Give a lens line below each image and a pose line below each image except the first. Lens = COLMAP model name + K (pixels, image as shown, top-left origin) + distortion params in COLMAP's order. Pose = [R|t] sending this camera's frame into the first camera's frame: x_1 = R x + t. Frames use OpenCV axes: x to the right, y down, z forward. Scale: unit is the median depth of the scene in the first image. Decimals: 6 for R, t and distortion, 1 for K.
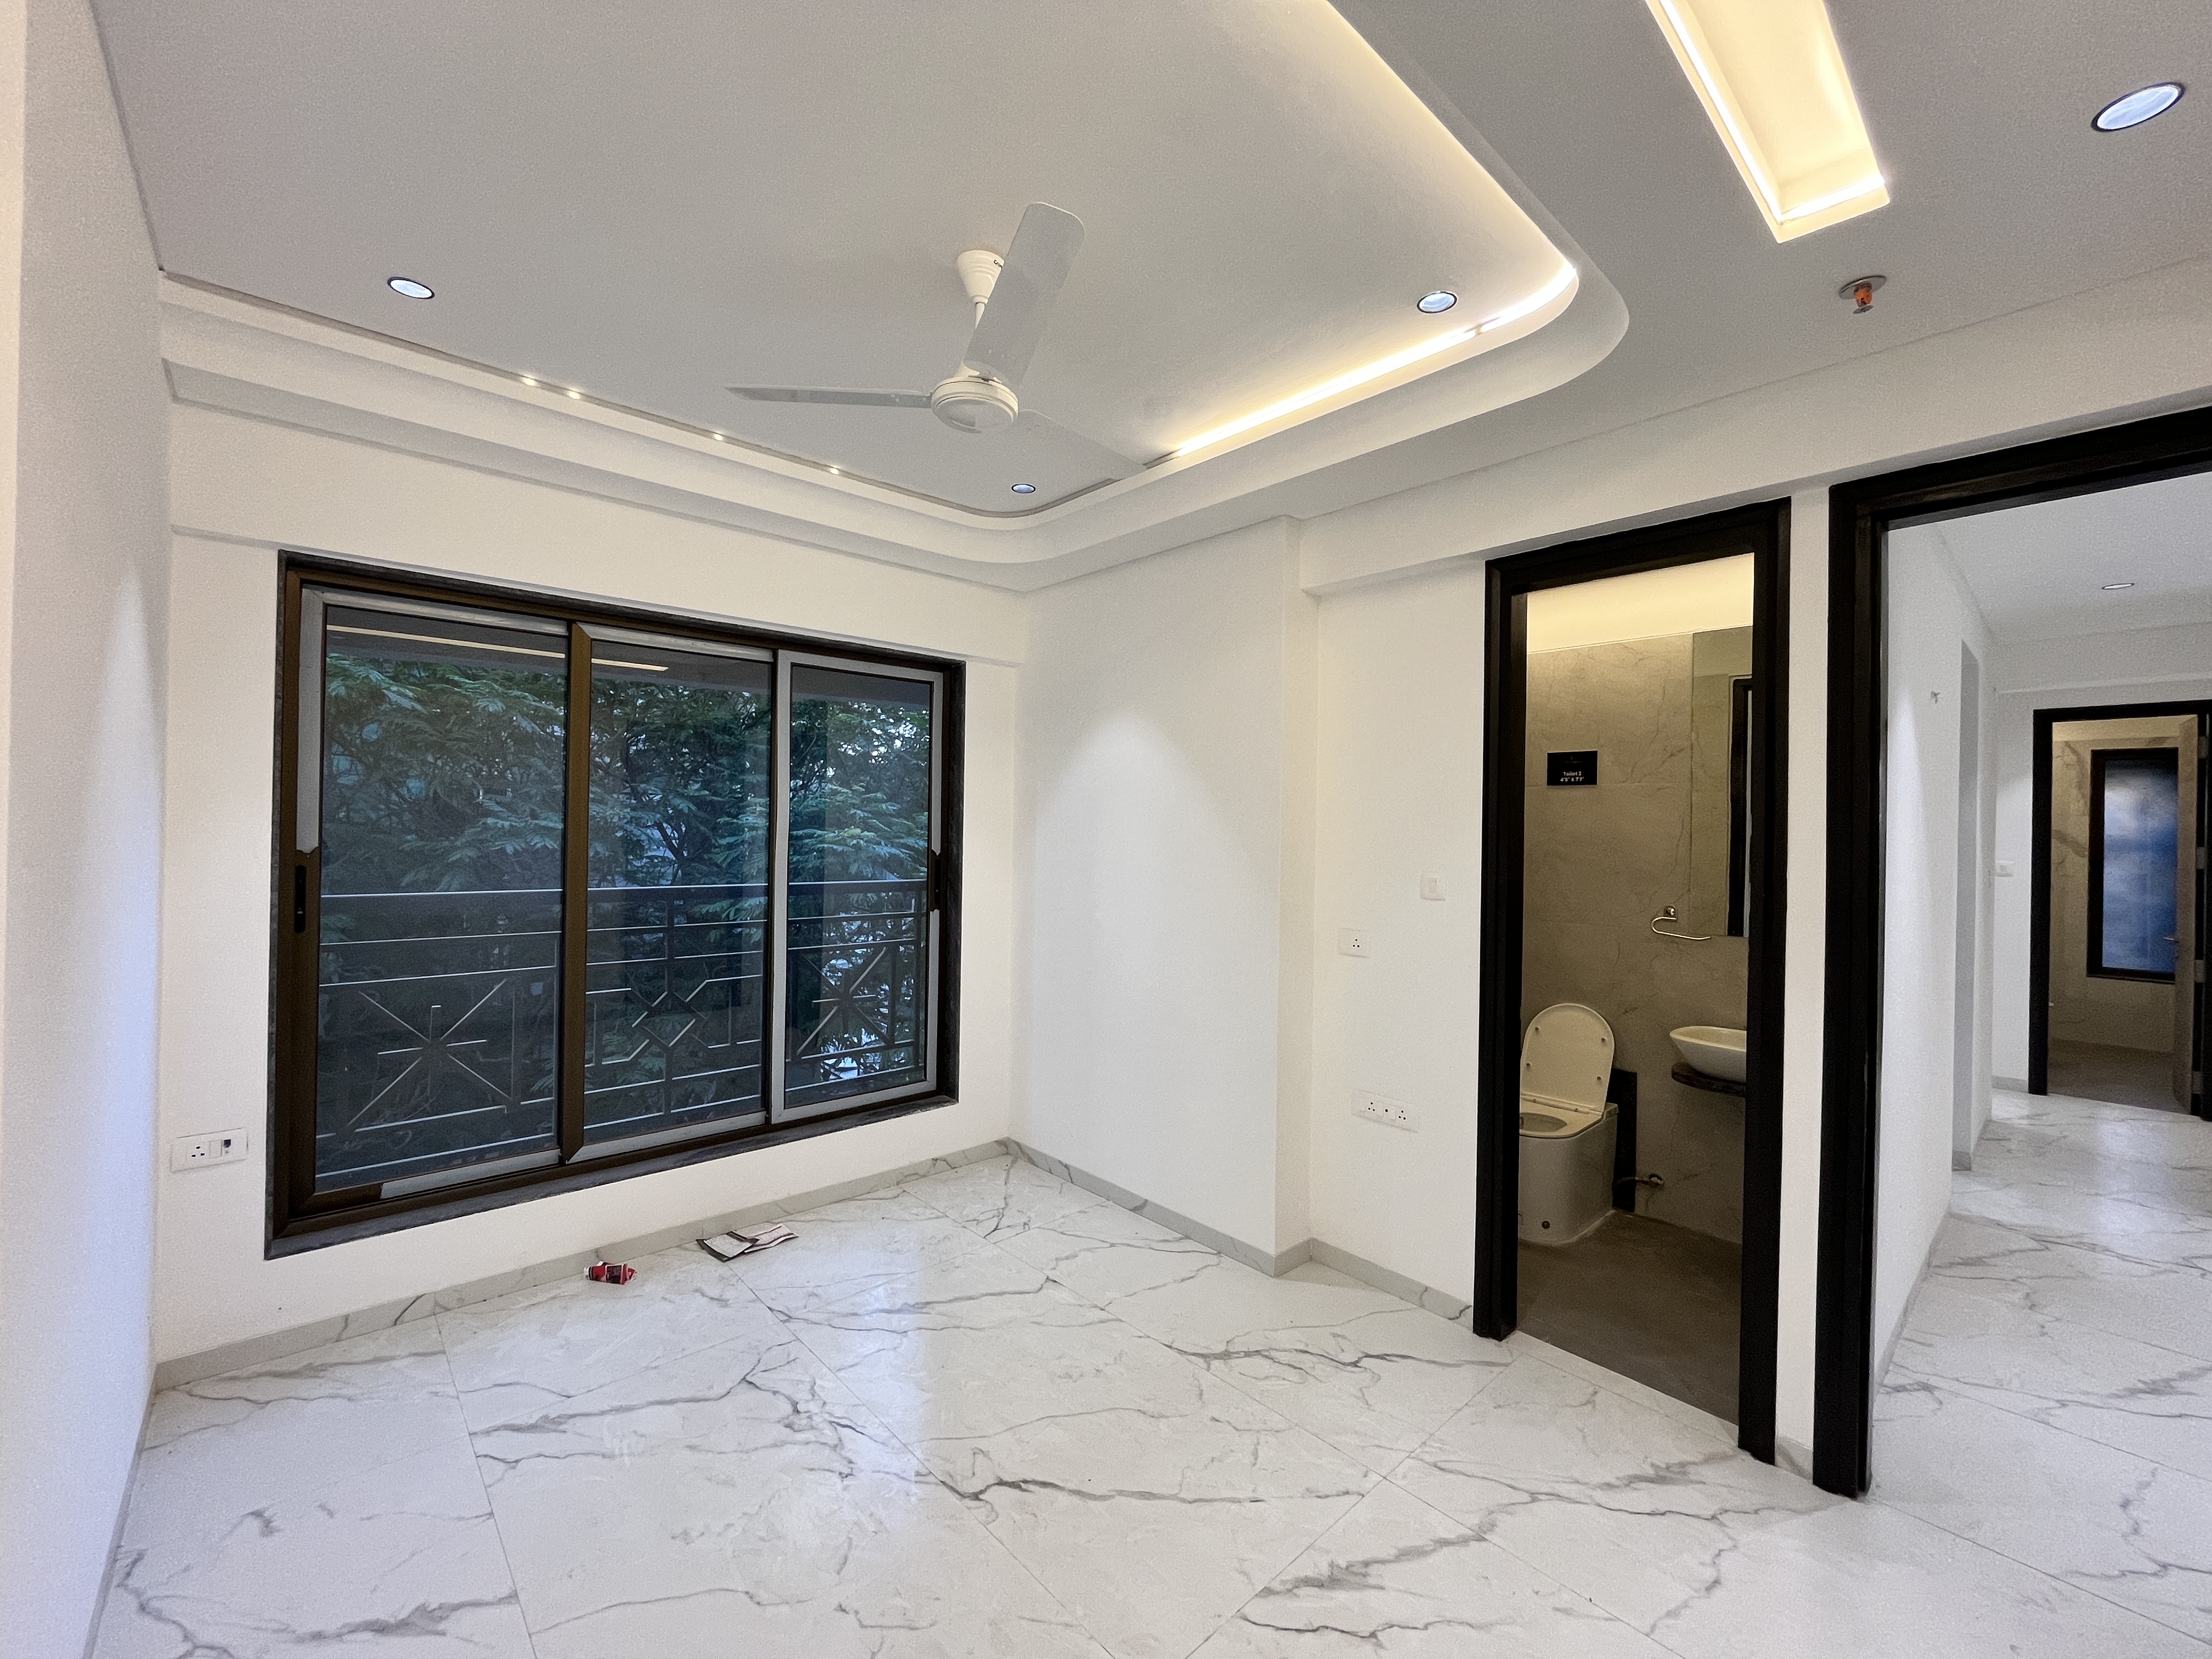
lens RADIAL K [[897.7, 0, 1099.7], [0, 897.7, 828.7], [0, 0, 1]] dist [-0.005782, -0.000280]
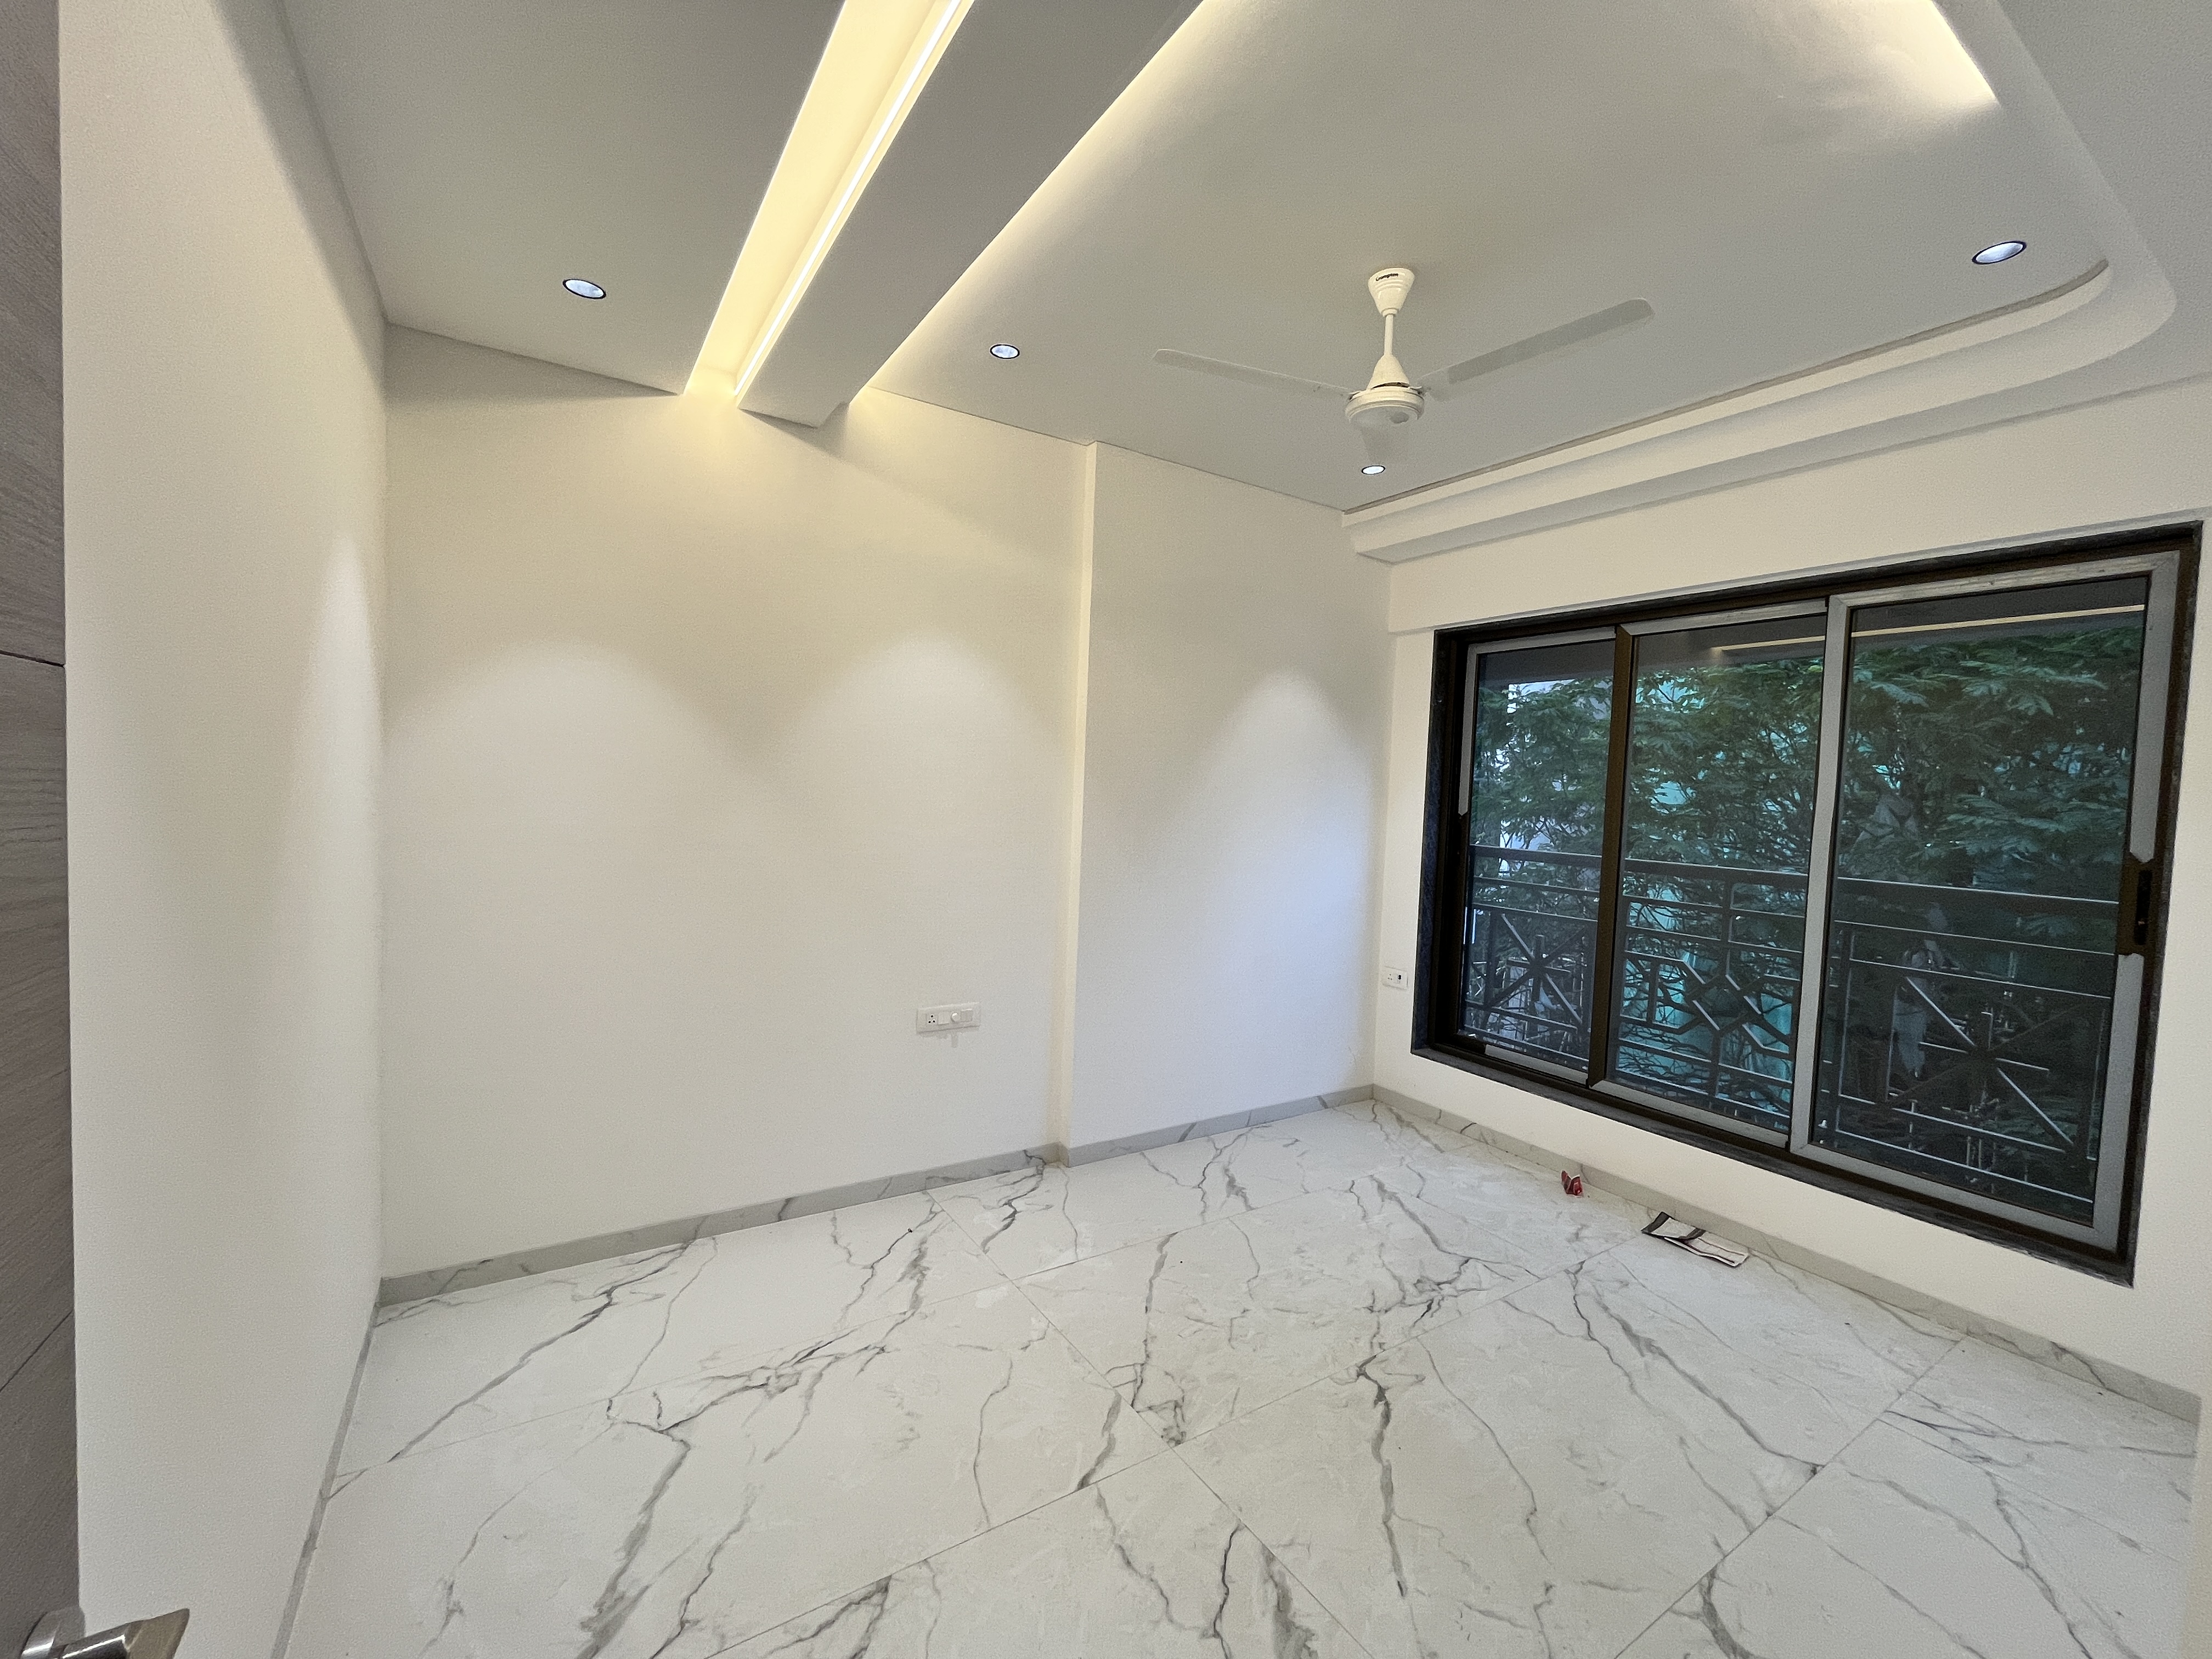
lens RADIAL K [[897.7, 0, 1099.7], [0, 897.7, 828.7], [0, 0, 1]] dist [-0.005782, -0.000280]
pose [[-0.164947, 0.024762, -0.985992, 0.797919], [-0.041571, 0.998622, 0.032033, 0.026457], [0.985426, 0.046272, -0.163690, 0.647897]]
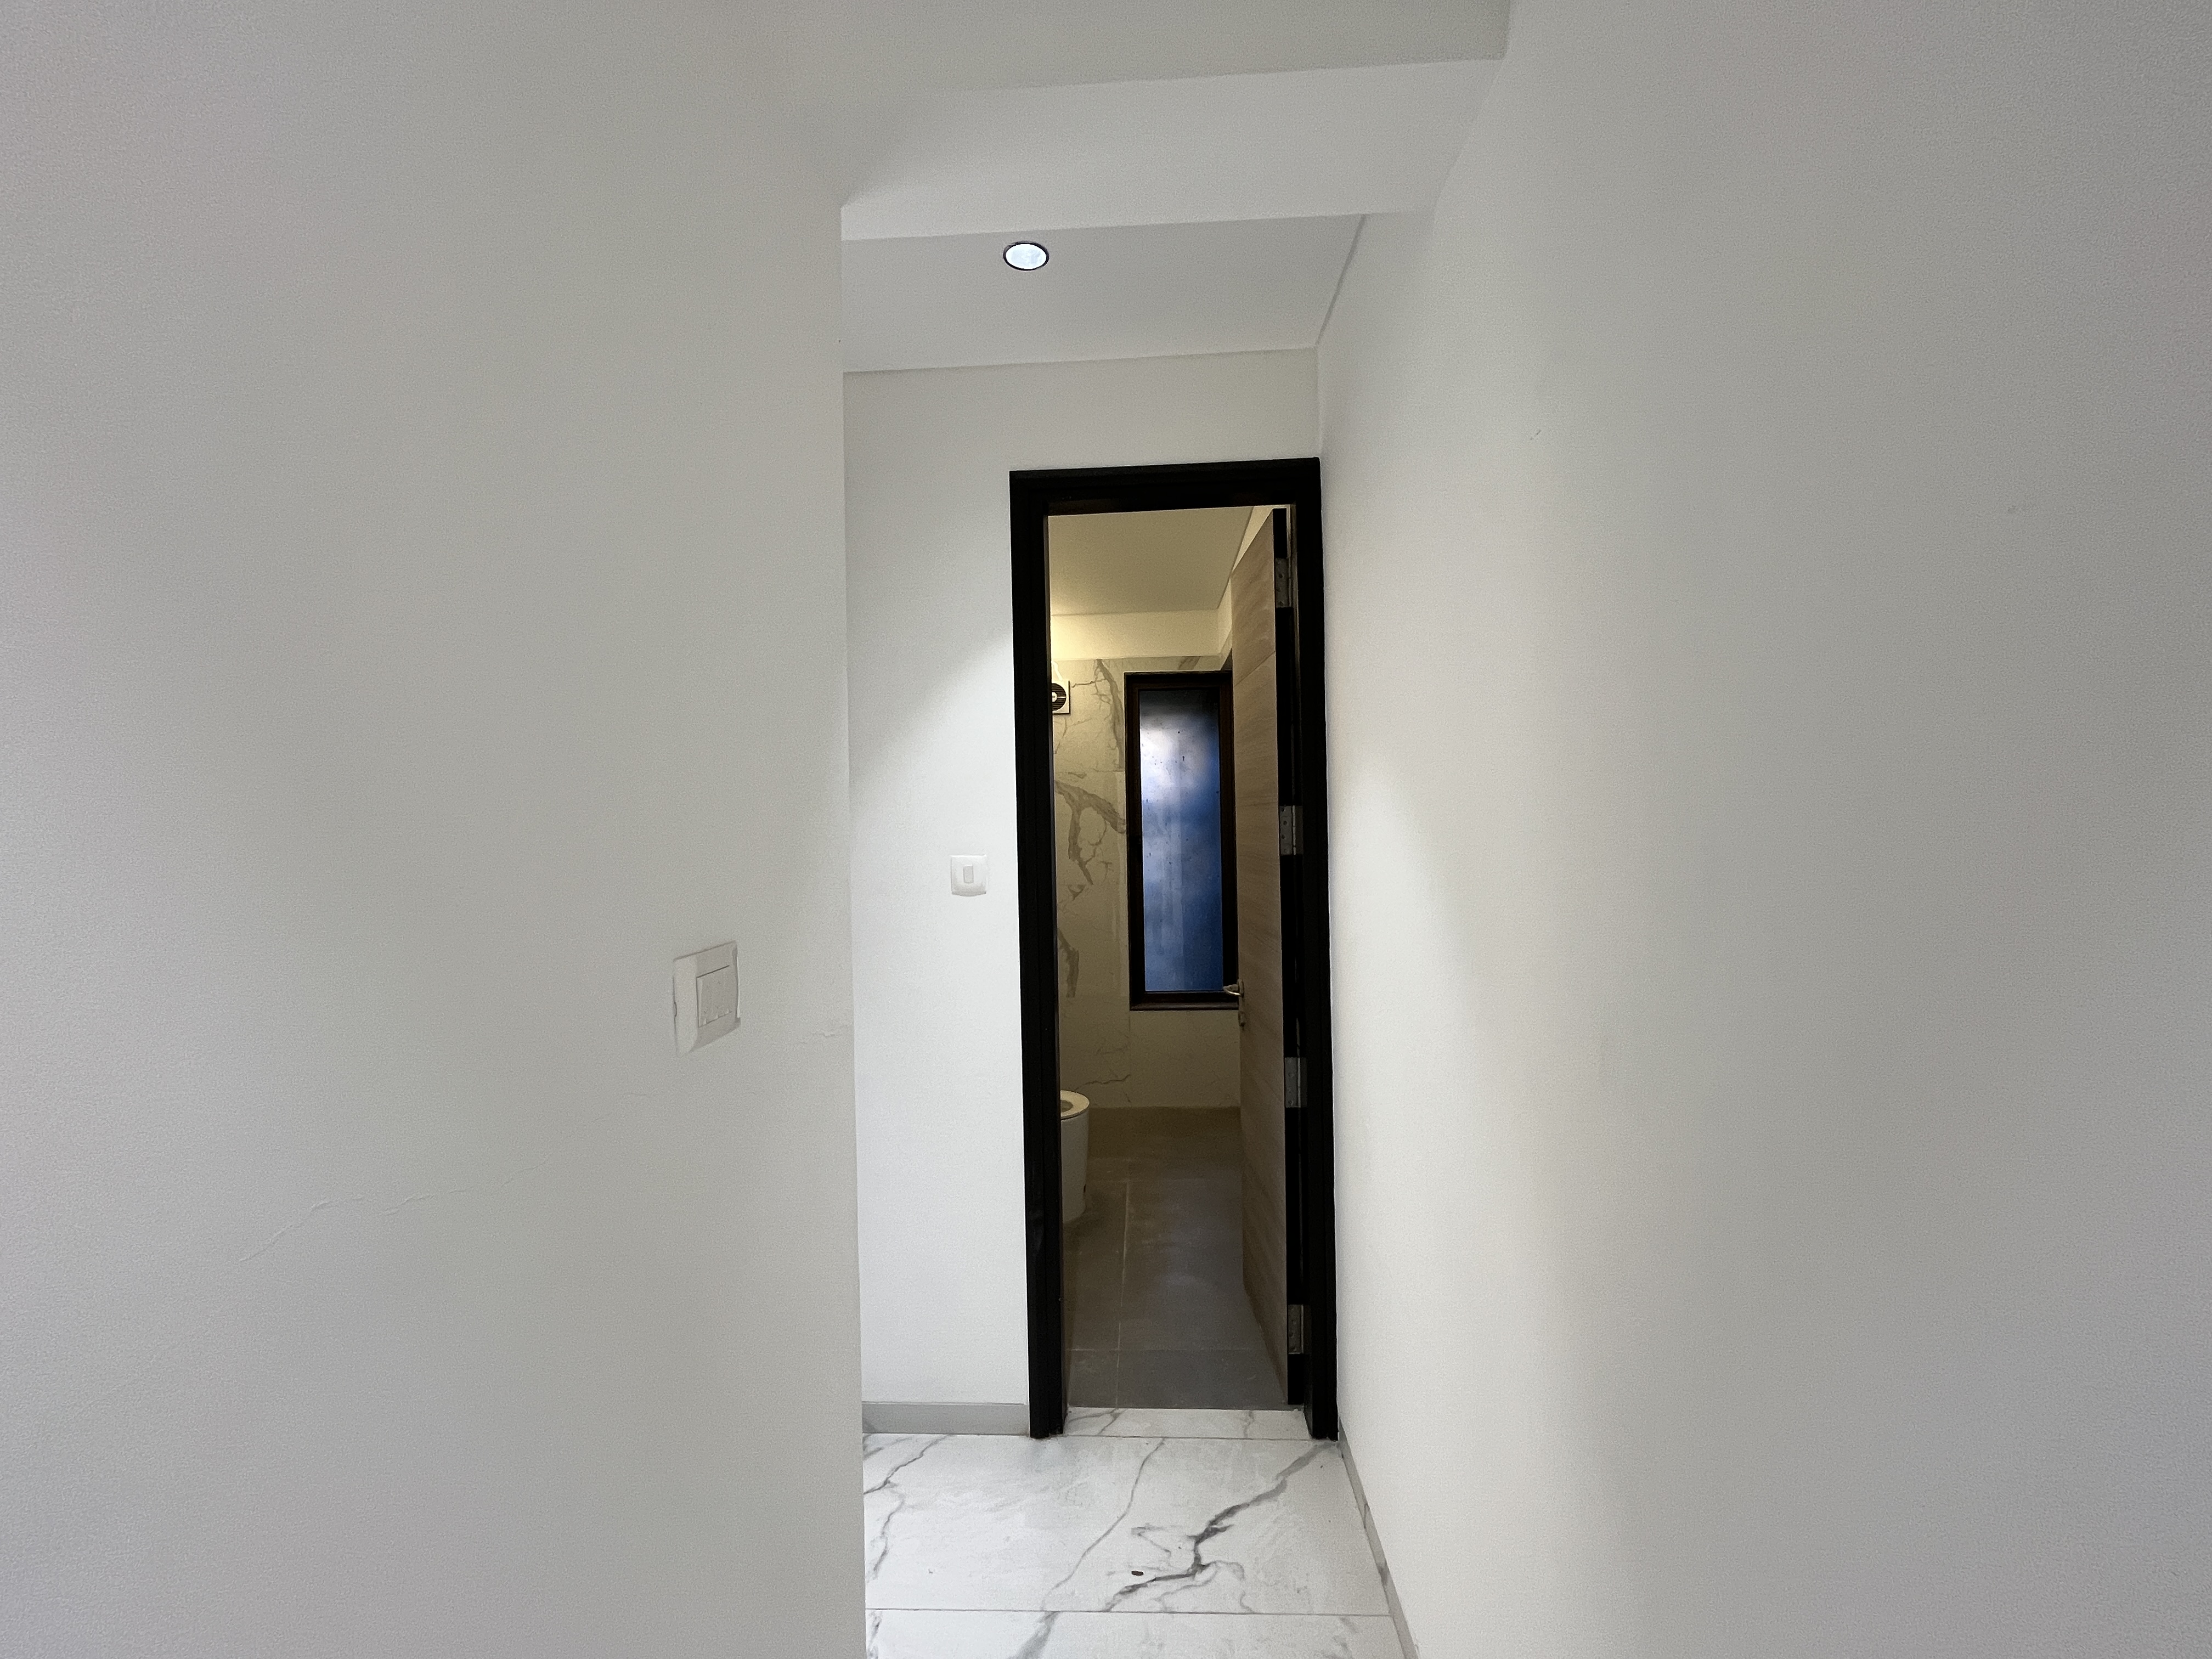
lens RADIAL K [[897.7, 0, 1099.7], [0, 897.7, 828.7], [0, 0, 1]] dist [-0.005782, -0.000280]
pose [[0.697659, -0.035016, 0.715573, 0.413957], [0.029787, 0.999359, 0.019862, 0.010245], [-0.715810, 0.007458, 0.698255, 0.366678]]
